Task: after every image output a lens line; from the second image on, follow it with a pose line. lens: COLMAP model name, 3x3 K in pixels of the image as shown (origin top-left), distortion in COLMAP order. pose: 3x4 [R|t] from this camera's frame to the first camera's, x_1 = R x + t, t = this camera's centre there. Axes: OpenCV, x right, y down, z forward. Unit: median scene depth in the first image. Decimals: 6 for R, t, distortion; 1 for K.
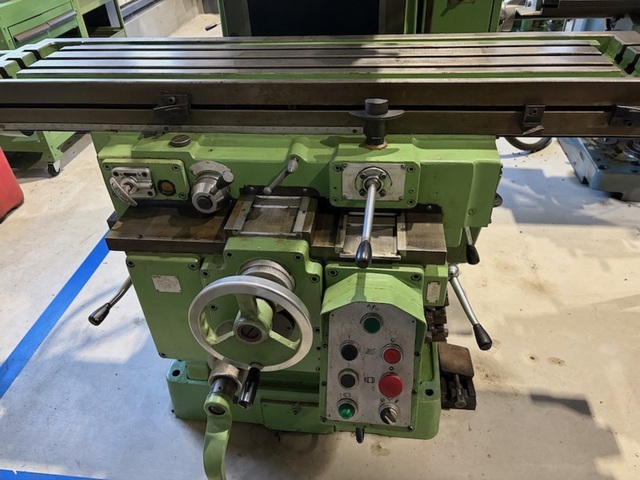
lens RADIAL K [[484.5, 0, 318.7], [0, 484.5, 239.3], [0, 0, 1]] dist [0.046224, -0.040689]
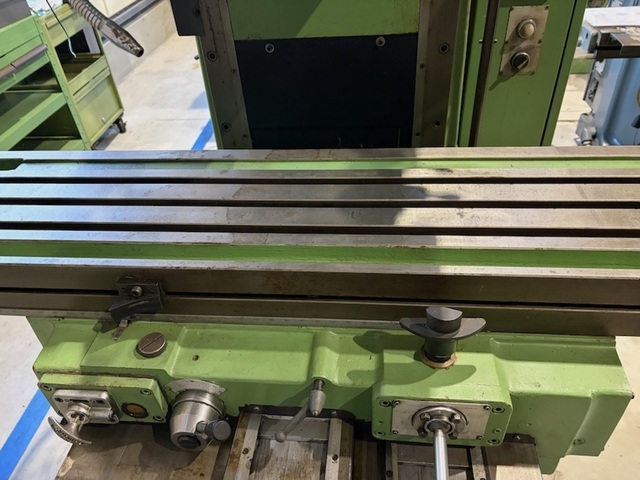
lens RADIAL K [[484.5, 0, 320.4], [0, 484.5, 241.1], [0, 0, 1]] dist [0.046224, -0.040689]
pose [[0.999612, -0.027814, 0.001293, -0.042477], [0.027762, 0.999154, 0.030348, -0.368144], [-0.002136, -0.030300, 0.999539, 0.316051]]
